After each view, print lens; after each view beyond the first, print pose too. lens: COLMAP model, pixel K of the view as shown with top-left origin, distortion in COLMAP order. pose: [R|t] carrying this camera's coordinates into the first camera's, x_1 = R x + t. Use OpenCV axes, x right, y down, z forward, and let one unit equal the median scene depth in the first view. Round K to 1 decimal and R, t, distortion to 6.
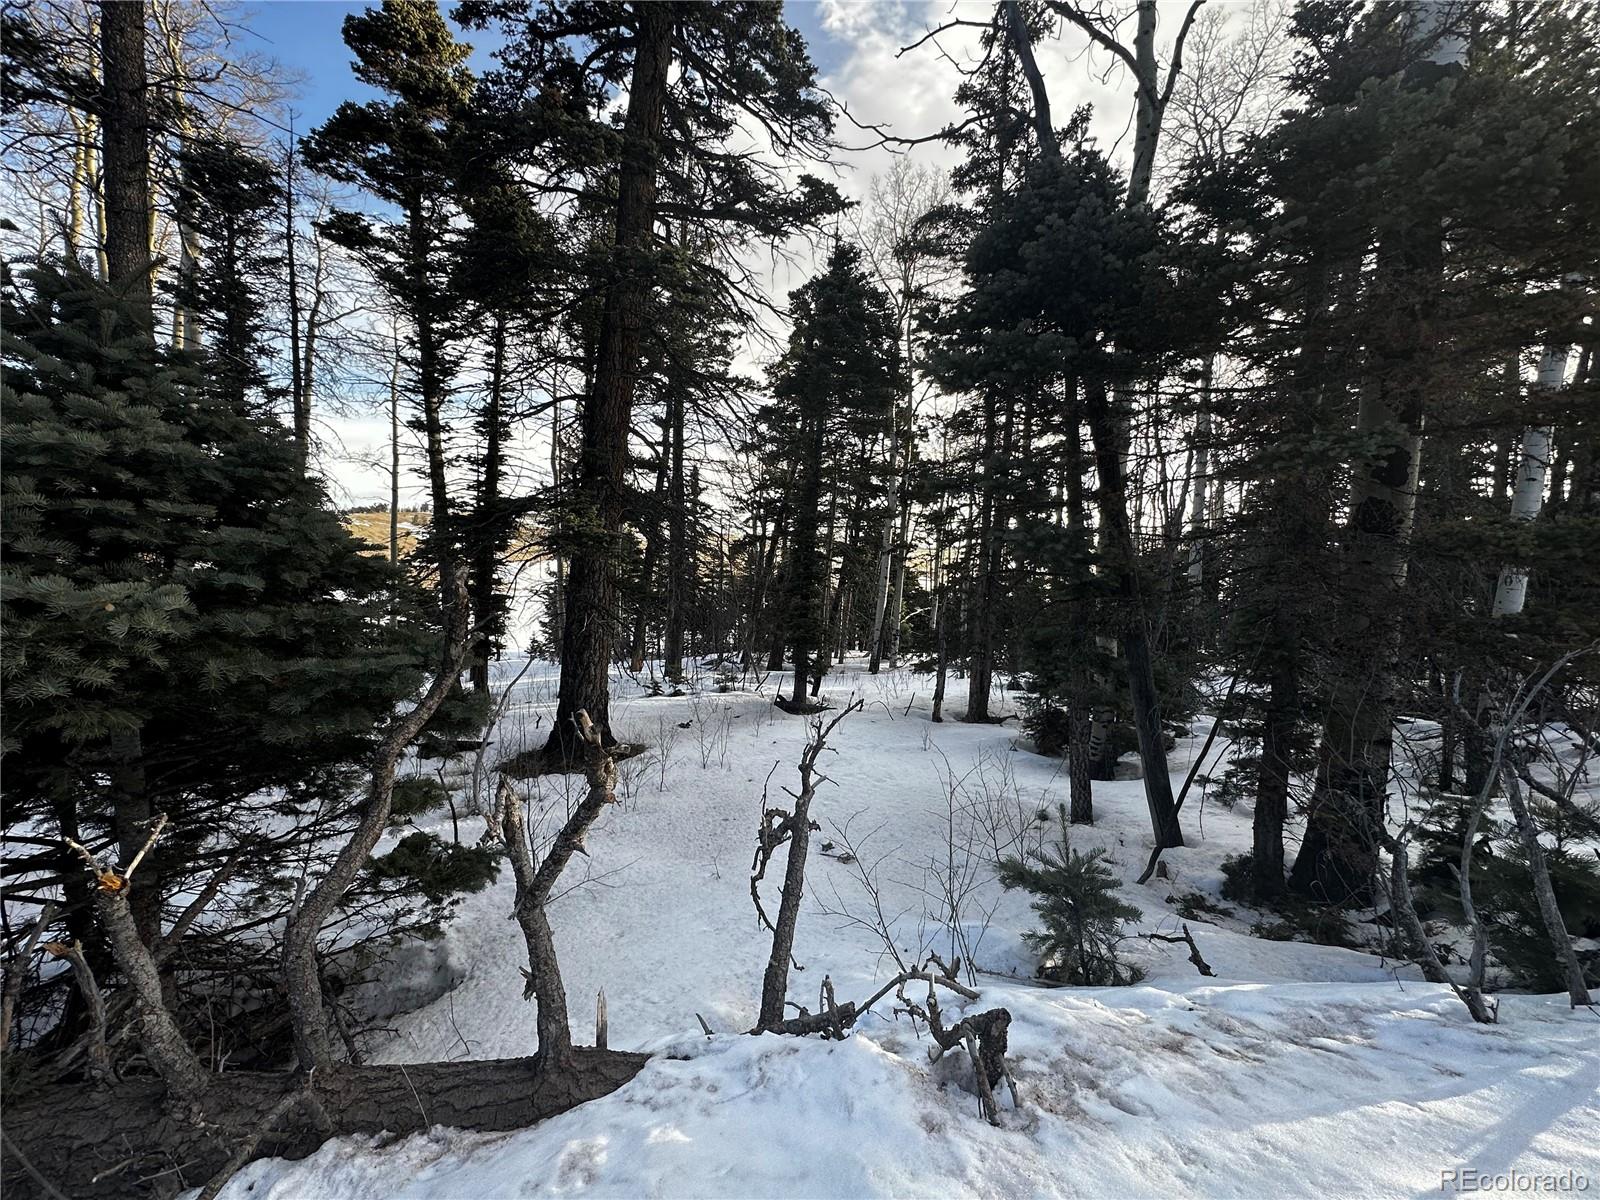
lens RADIAL K [[644.1, 0, 797.3], [0, 644.1, 608.0], [0, 0, 1]] dist [-0.009994, -0.000228]
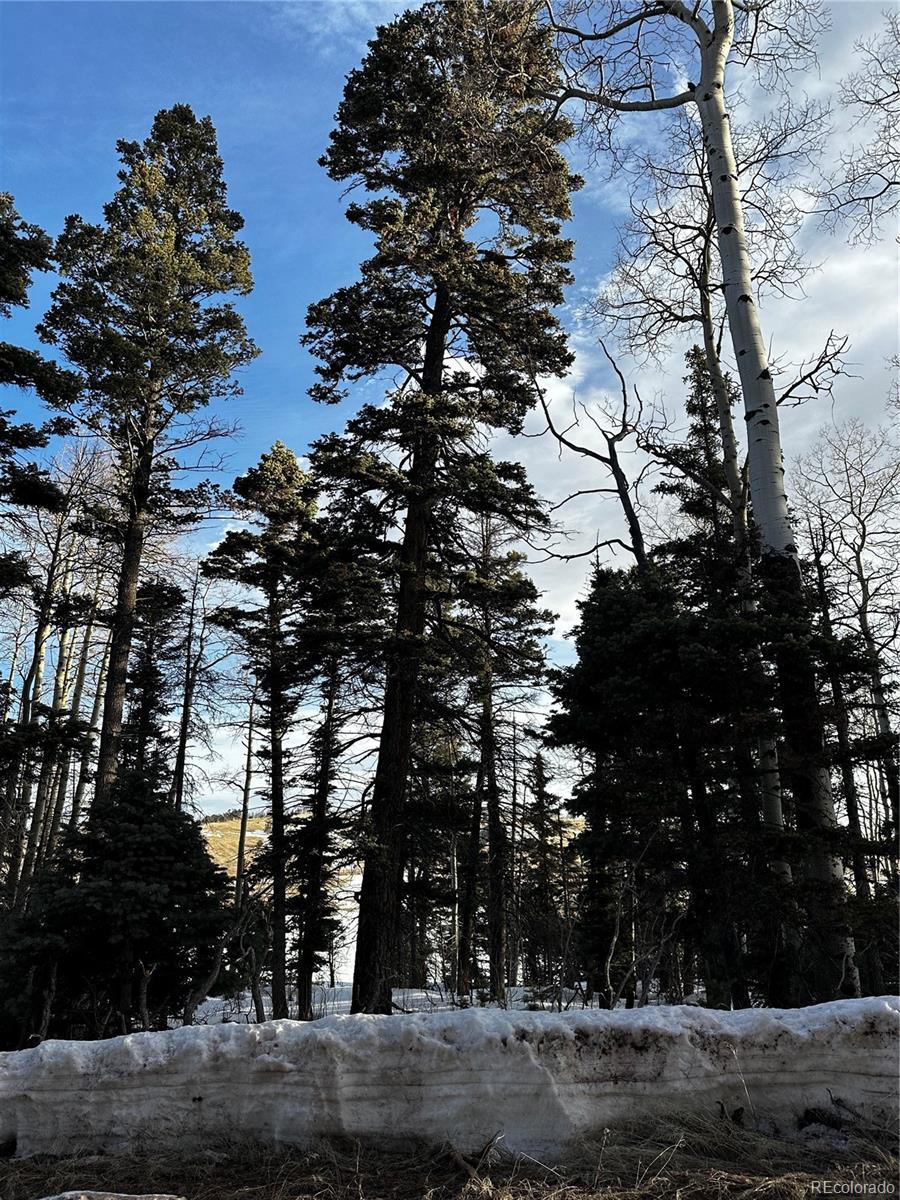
lens RADIAL K [[837.2, 0, 453.9], [0, 837.2, 600.0], [0, 0, 1]] dist [0.063017, 0.000211]
pose [[0.946088, -0.133228, -0.295243, 0.235169], [0.015832, 0.929426, -0.368670, 0.029022], [0.323523, 0.344120, 0.881427, -0.354893]]
